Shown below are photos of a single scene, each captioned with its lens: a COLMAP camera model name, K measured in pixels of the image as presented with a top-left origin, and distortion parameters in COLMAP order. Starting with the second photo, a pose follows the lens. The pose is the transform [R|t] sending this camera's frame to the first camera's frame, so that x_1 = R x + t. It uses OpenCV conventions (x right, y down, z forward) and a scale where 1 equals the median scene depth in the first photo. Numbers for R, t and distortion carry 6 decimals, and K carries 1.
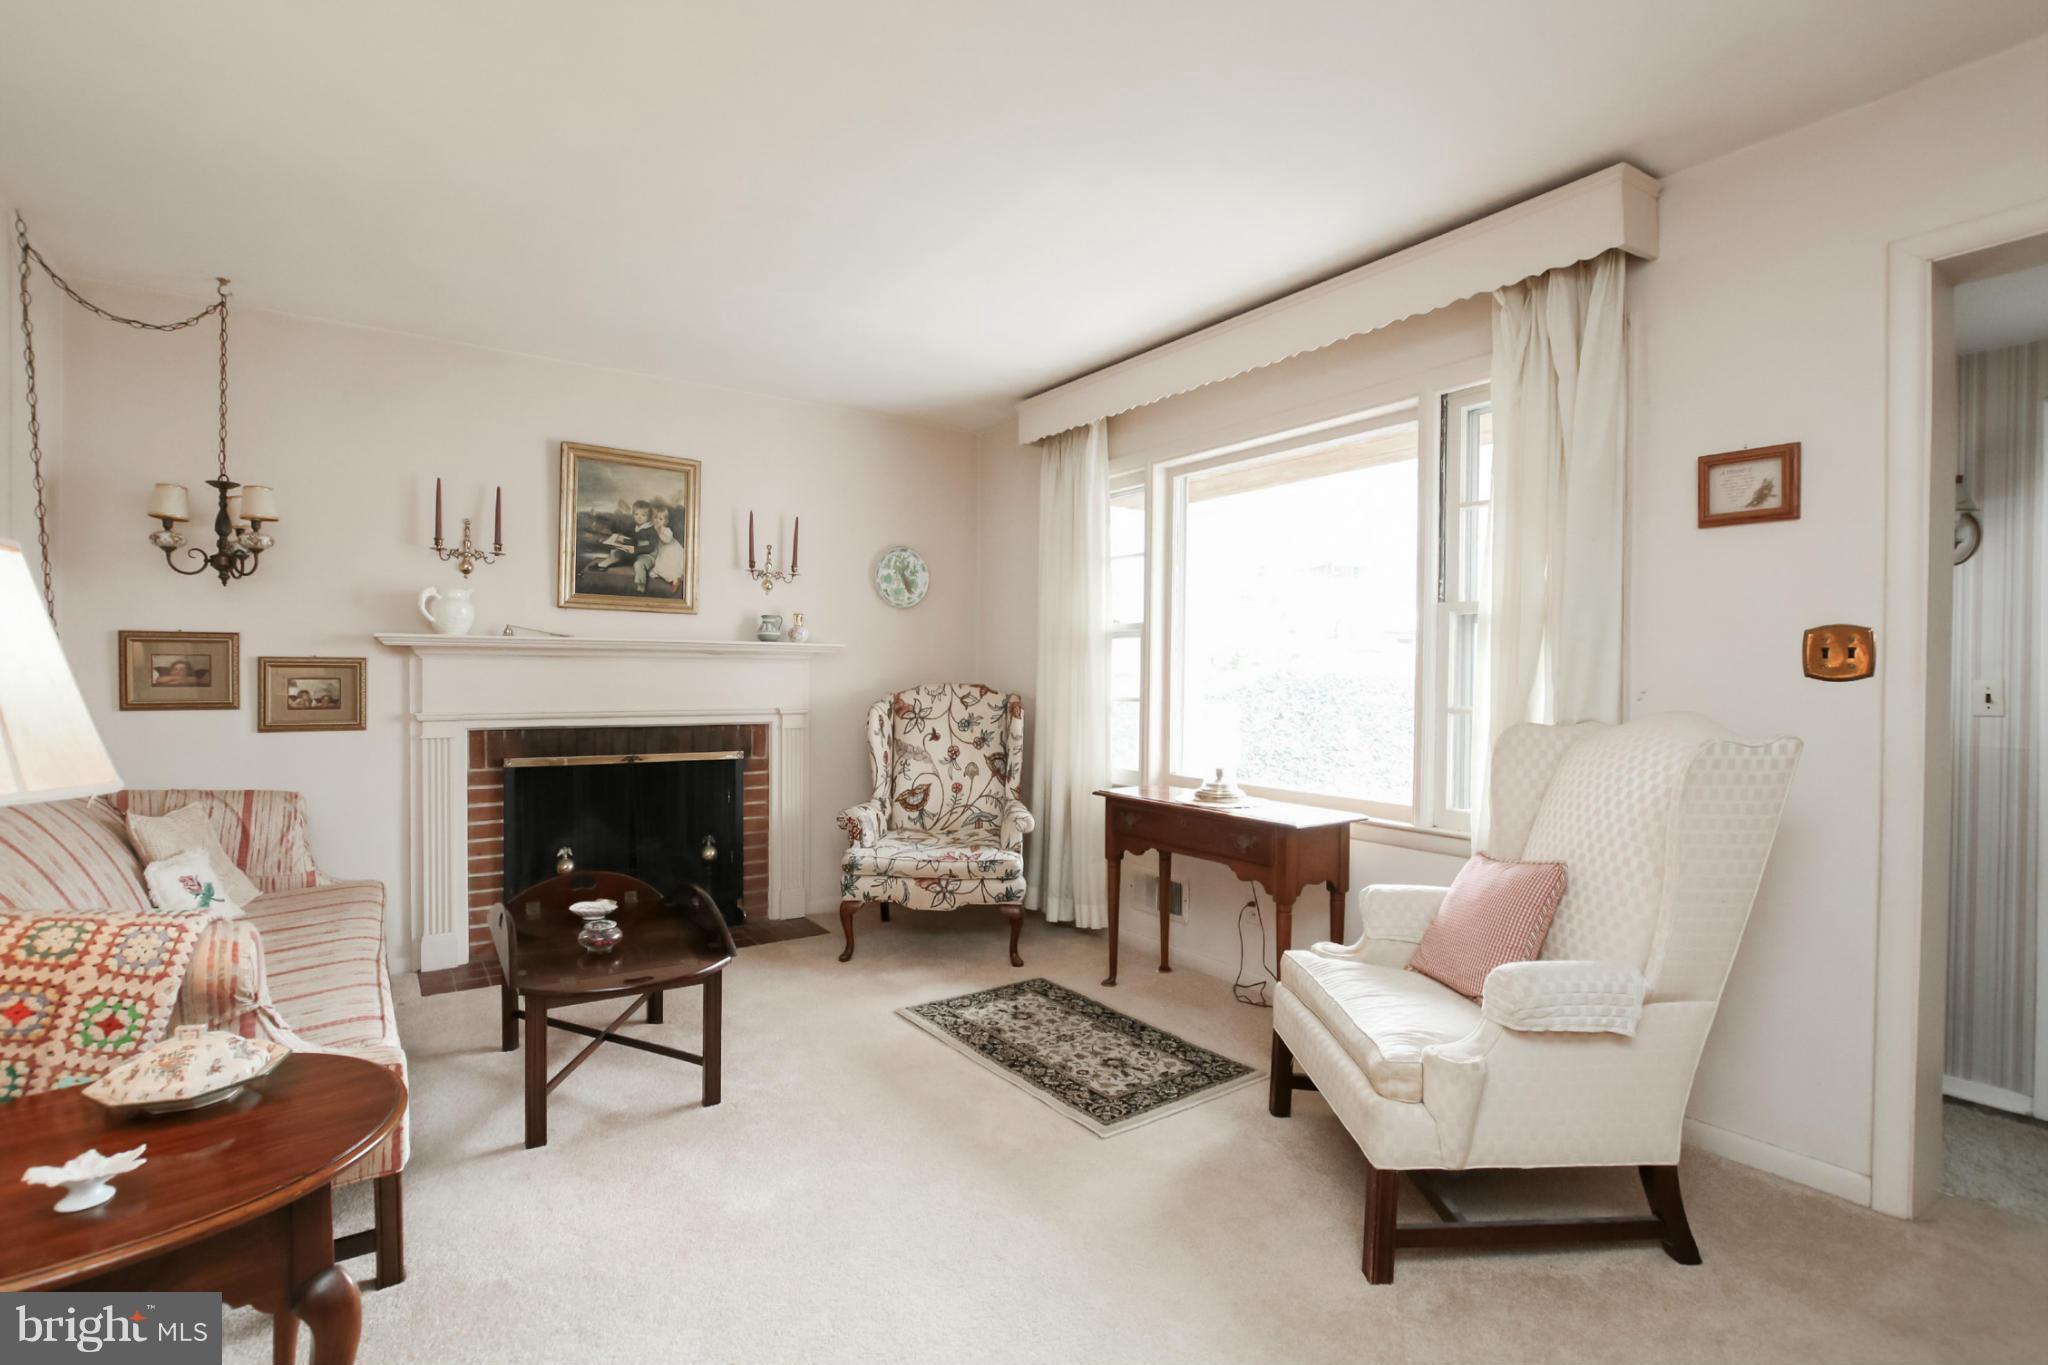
lens RADIAL K [[946.6, 0, 1017.2], [0, 946.6, 682.4], [0, 0, 1]] dist [-0.023151, 0.005111]
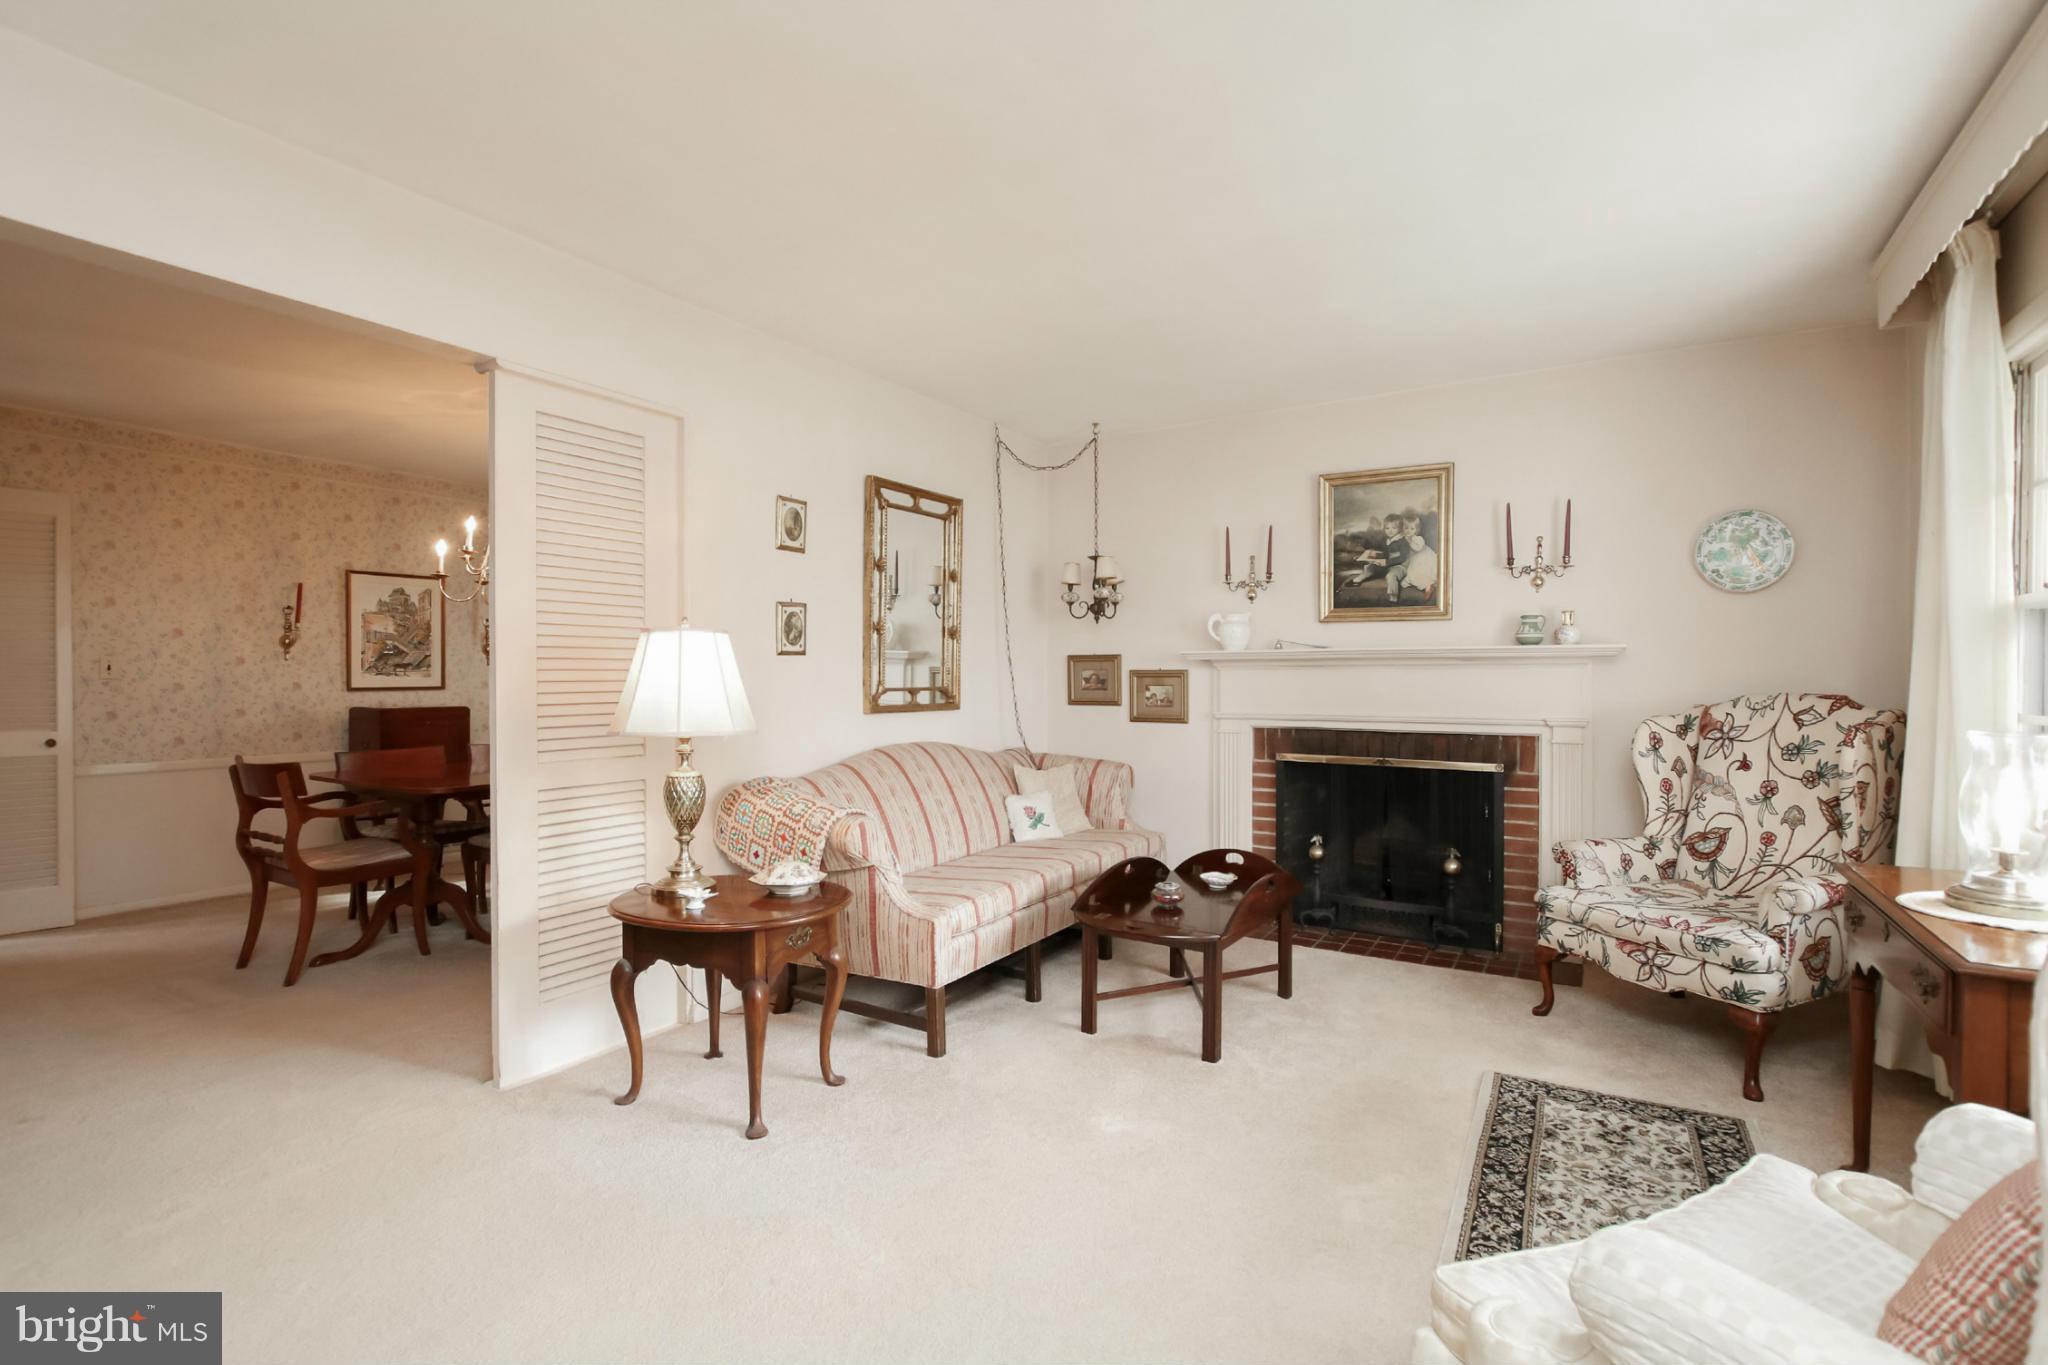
lens RADIAL K [[946.6, 0, 1017.2], [0, 946.6, 682.4], [0, 0, 1]] dist [-0.023151, 0.005111]
pose [[0.385979, -0.001323, -0.922506, 0.409483], [-0.004667, 0.999983, -0.003387, -0.002147], [0.922496, 0.005613, 0.385967, 0.223918]]
